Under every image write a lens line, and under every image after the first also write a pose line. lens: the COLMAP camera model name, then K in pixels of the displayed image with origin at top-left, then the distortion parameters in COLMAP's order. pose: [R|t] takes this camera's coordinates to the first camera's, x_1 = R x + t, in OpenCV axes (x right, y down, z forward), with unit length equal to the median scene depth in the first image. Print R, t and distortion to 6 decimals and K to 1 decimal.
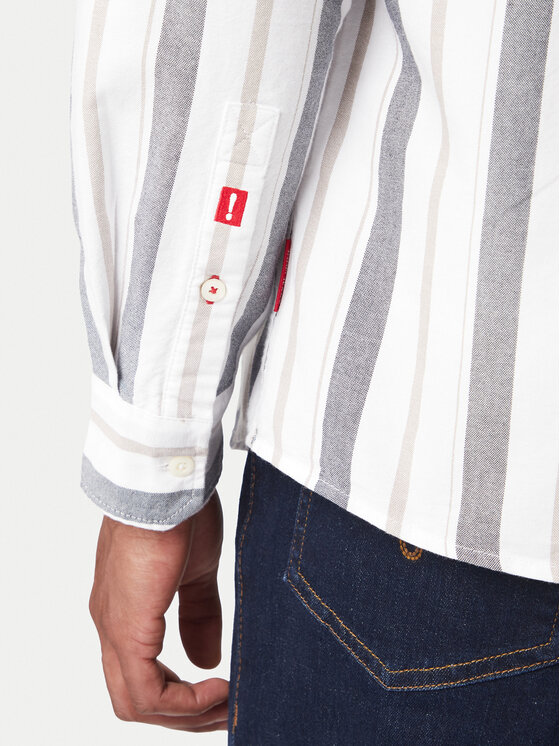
lens RADIAL K [[1223.6, 0, 277.8], [0, 1223.6, 372.7], [0, 0, 1]] dist [0.296044, 0.000000]
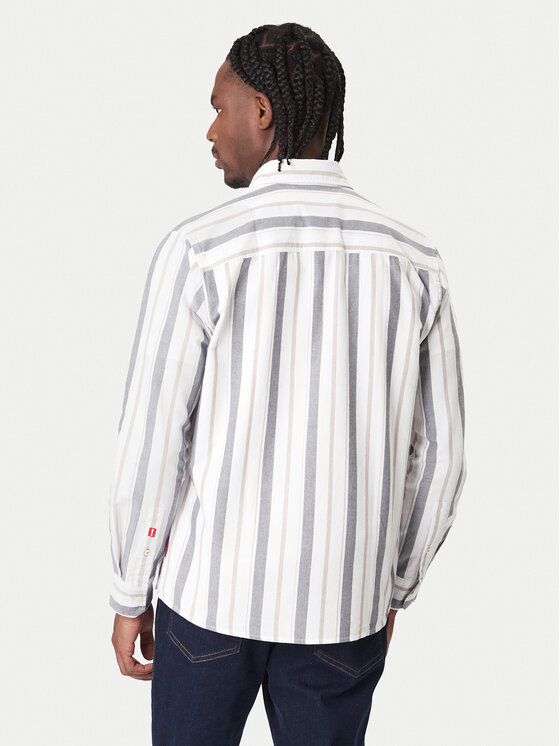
lens RADIAL K [[1170.0, 0, 284.0], [0, 1170.0, 374.3], [0, 0, 1]] dist [0.342751, 0.000000]
pose [[0.999994, -0.000586, 0.003506, 0.337834], [0.000646, 0.999849, -0.017349, -0.529264], [-0.003495, 0.017351, 0.999843, -2.510610]]
